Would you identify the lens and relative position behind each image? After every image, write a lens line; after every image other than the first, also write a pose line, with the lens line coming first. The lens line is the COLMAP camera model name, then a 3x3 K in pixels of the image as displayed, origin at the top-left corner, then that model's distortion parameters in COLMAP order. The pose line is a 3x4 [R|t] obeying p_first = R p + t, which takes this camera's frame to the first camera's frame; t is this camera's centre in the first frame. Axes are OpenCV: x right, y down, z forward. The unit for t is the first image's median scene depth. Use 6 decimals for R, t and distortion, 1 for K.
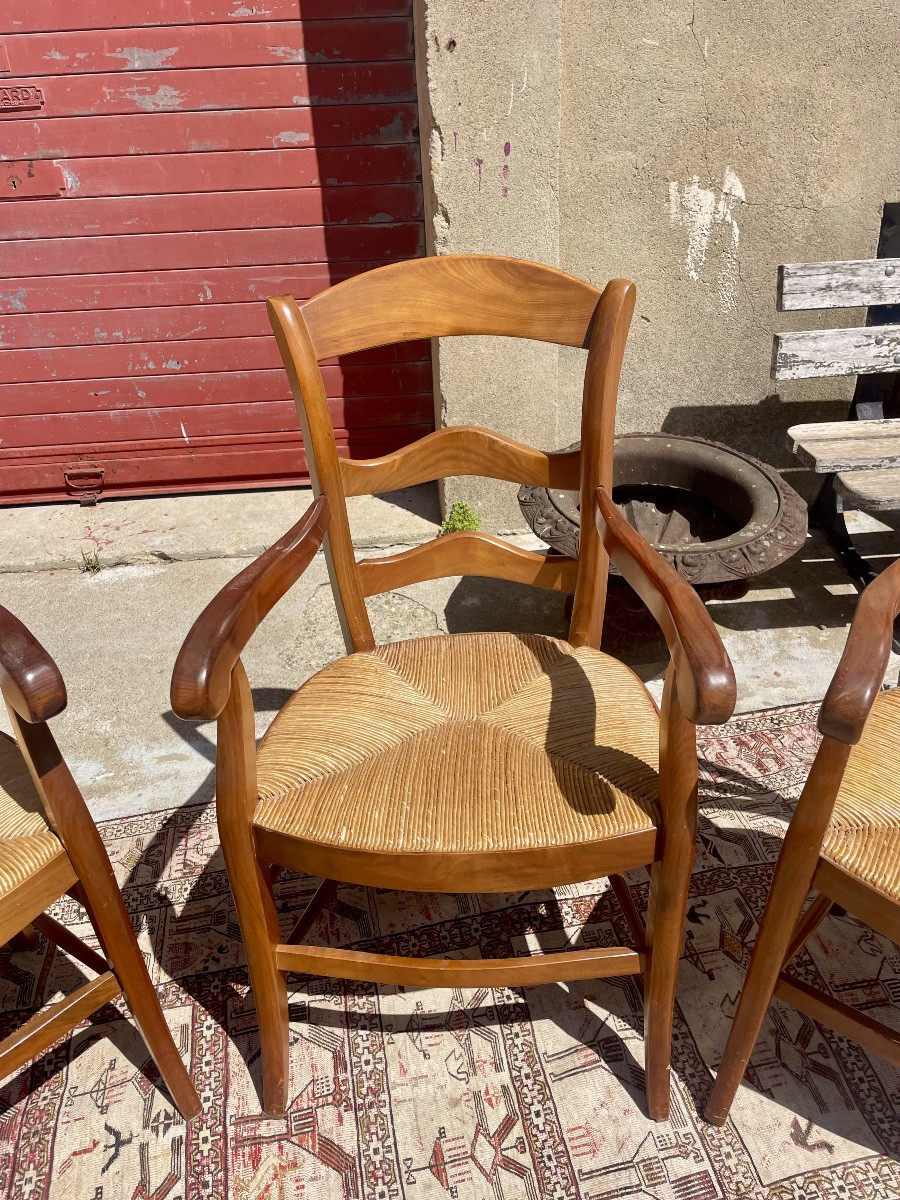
lens RADIAL K [[907.6, 0, 458.4], [0, 907.6, 588.1], [0, 0, 1]] dist [0.085251, -0.114367]
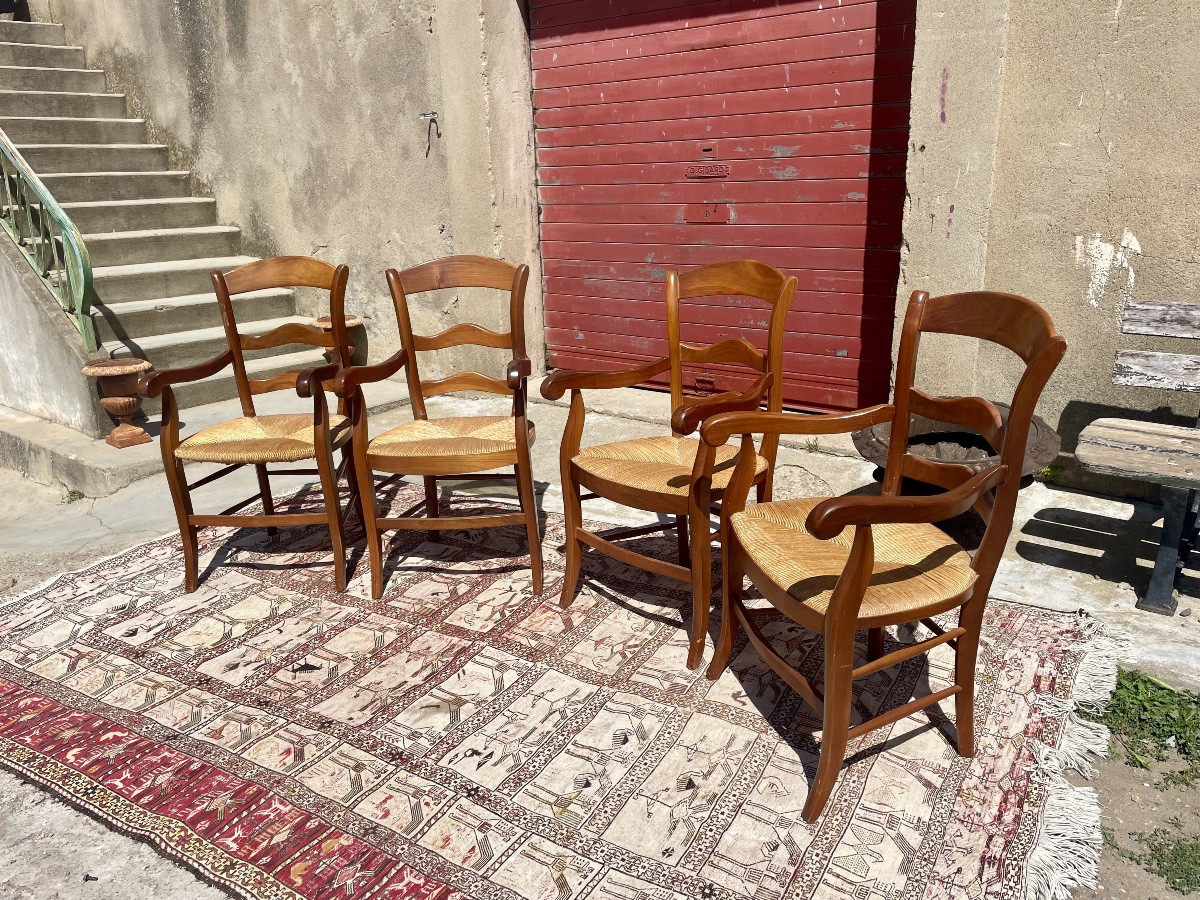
lens RADIAL K [[906.6, 0, 607.0], [0, 906.6, 440.7], [0, 0, 1]] dist [0.090742, -0.121769]
pose [[0.726475, 0.211898, -0.653707, 0.799386], [-0.315737, 0.947842, -0.043642, 0.152384], [0.610364, 0.238104, 0.755488, -0.462472]]
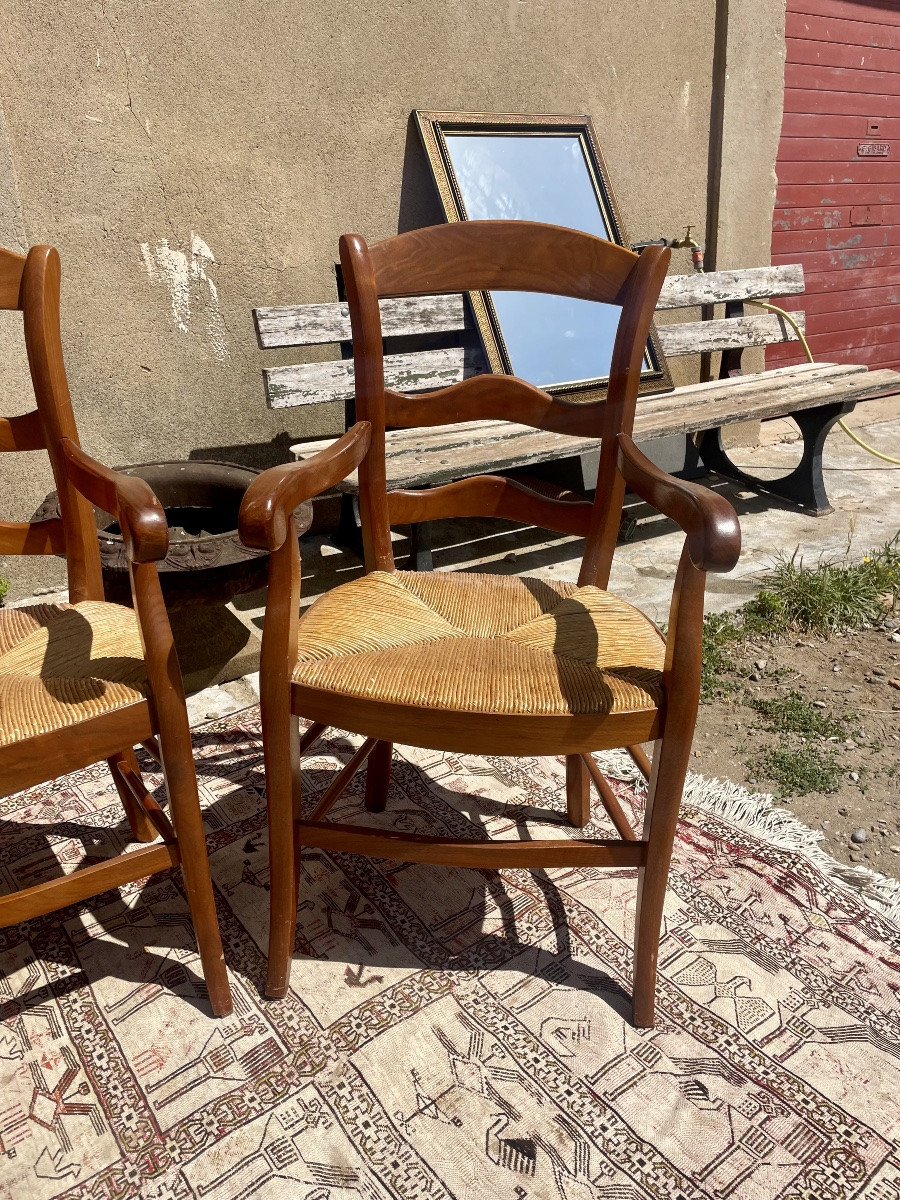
lens RADIAL K [[907.6, 0, 460.7], [0, 907.6, 588.9], [0, 0, 1]] dist [0.085251, -0.114367]
pose [[0.896995, -0.156463, 0.413425, 0.064030], [0.213804, 0.972151, -0.095969, 0.166264], [-0.386895, 0.174476, 0.905467, -0.073369]]
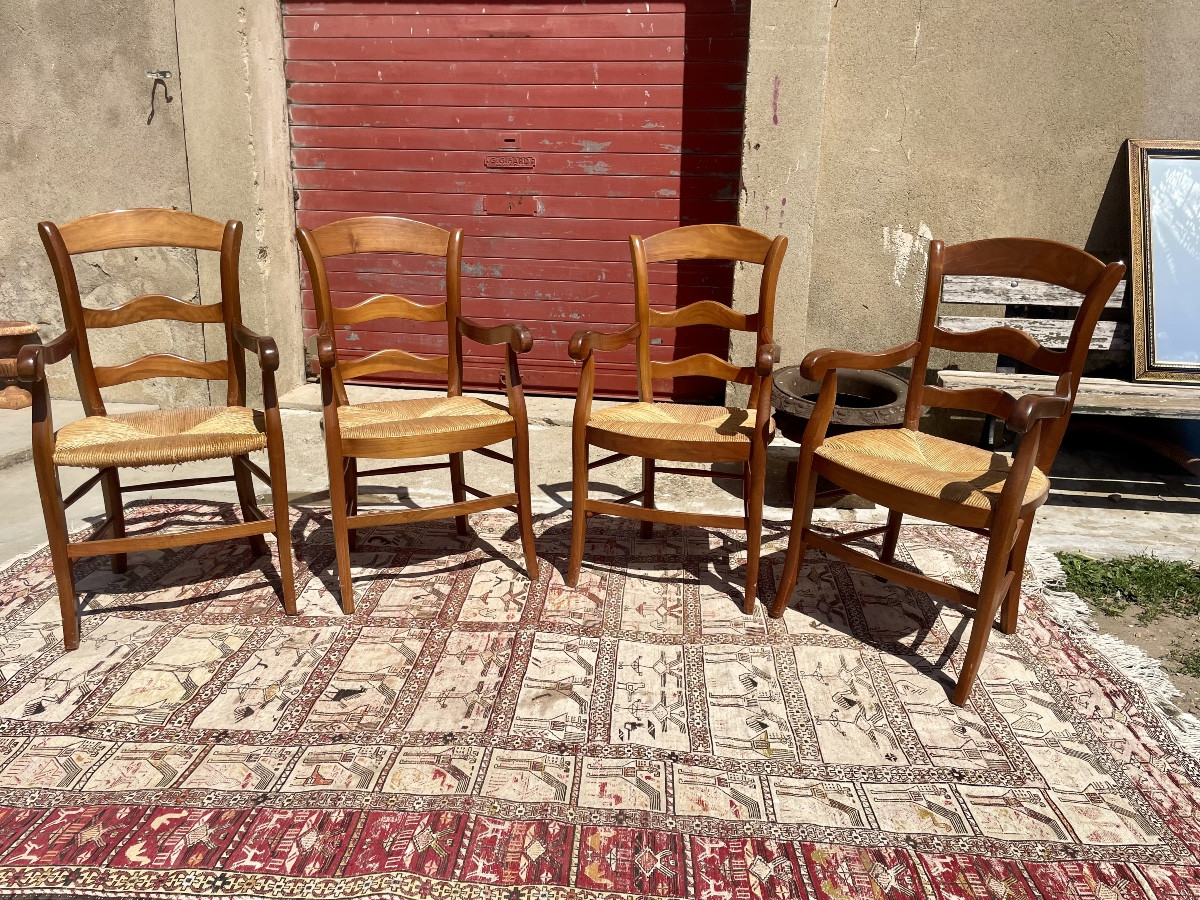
lens RADIAL K [[906.6, 0, 611.5], [0, 906.6, 453.3], [0, 0, 1]] dist [0.090742, -0.121769]
pose [[0.965954, 0.122350, -0.227955, 0.212101], [-0.169249, 0.965251, -0.199113, 0.425678], [0.195672, 0.230915, 0.953095, -0.673088]]
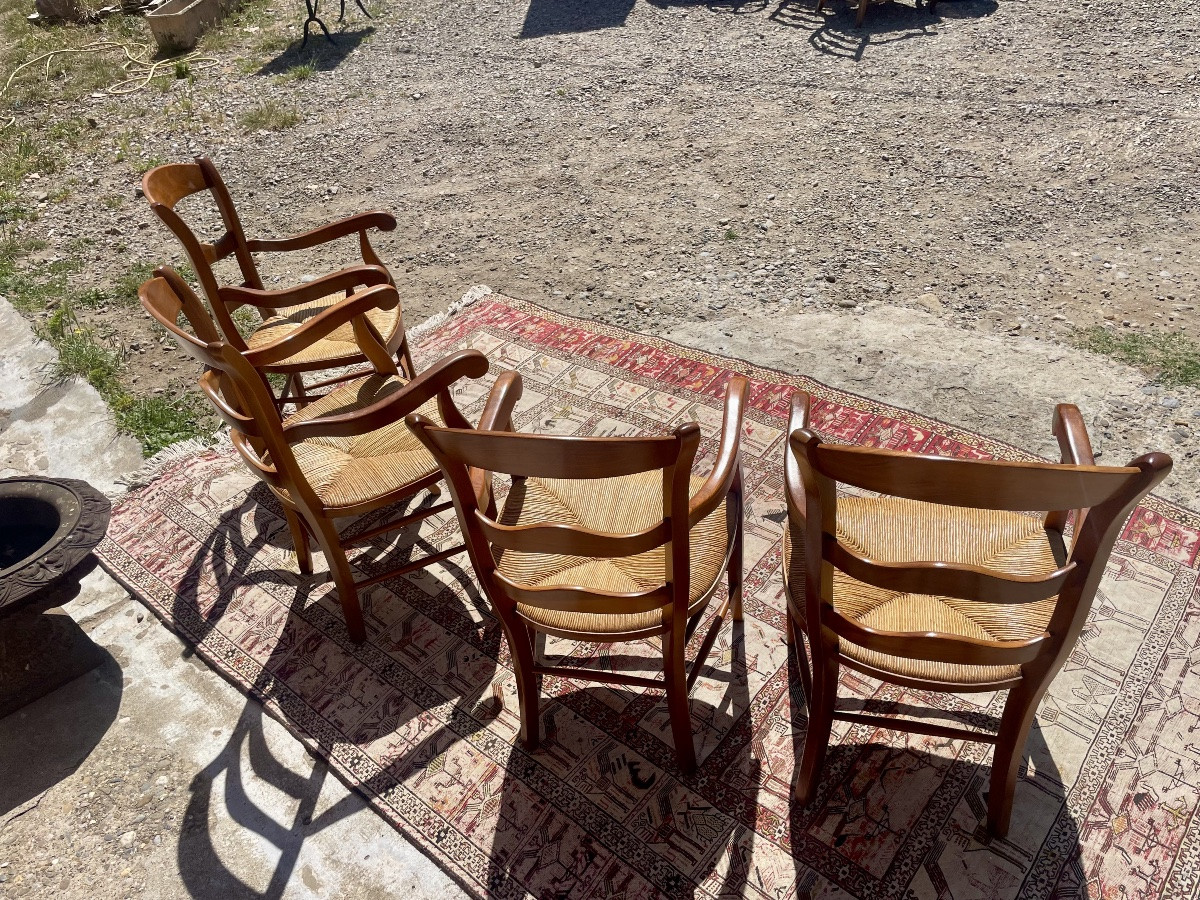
lens RADIAL K [[907.6, 0, 605.2], [0, 907.6, 430.6], [0, 0, 1]] dist [0.085251, -0.114367]
pose [[-0.613375, -0.381508, 0.691537, -1.014944], [0.487486, 0.506020, 0.711549, -0.613046], [-0.621393, 0.773560, -0.124400, 0.559430]]
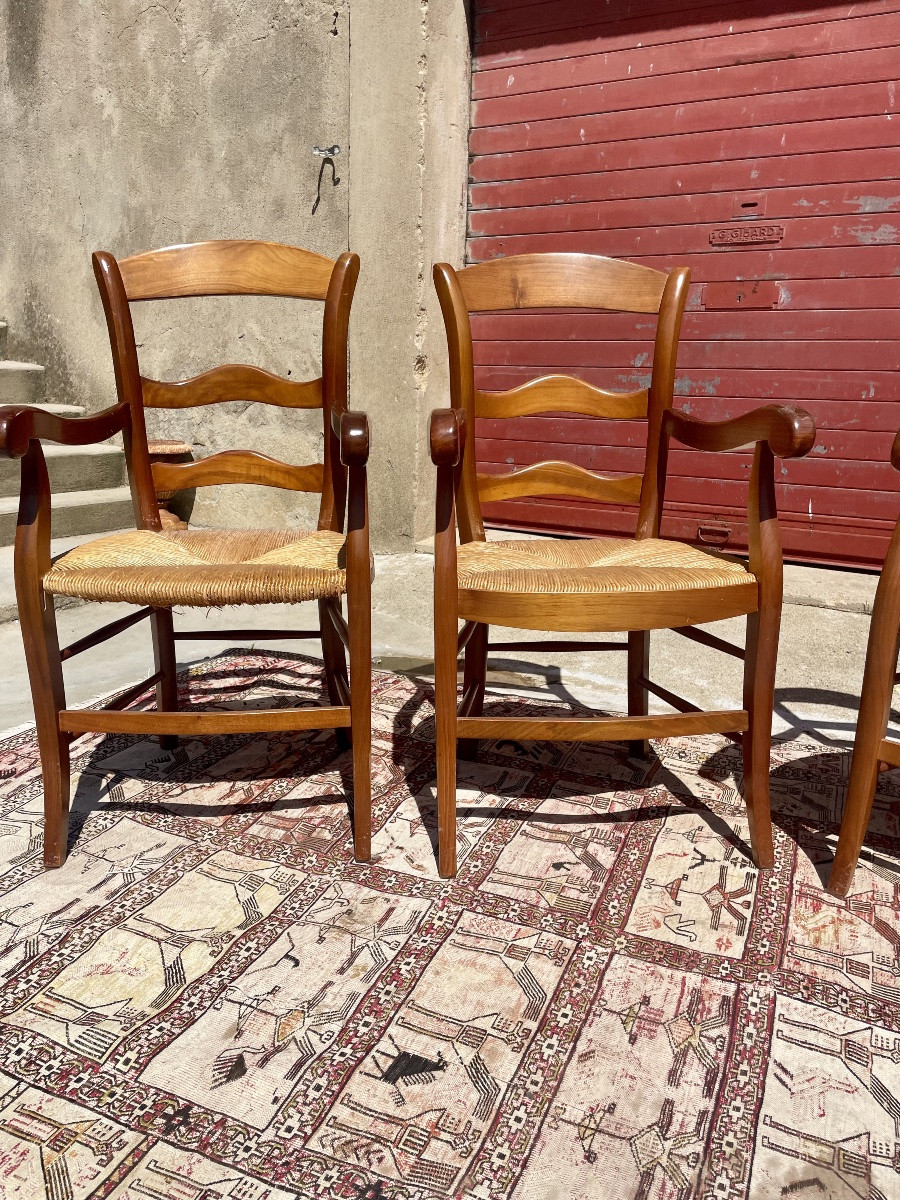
lens RADIAL K [[907.6, 0, 443.6], [0, 907.6, 608.7], [0, 0, 1]] dist [0.085251, -0.114367]
pose [[0.809896, 0.201079, -0.551032, -0.019436], [-0.319141, 0.939251, -0.126322, 0.337428], [0.492156, 0.278165, 0.824868, -0.194862]]
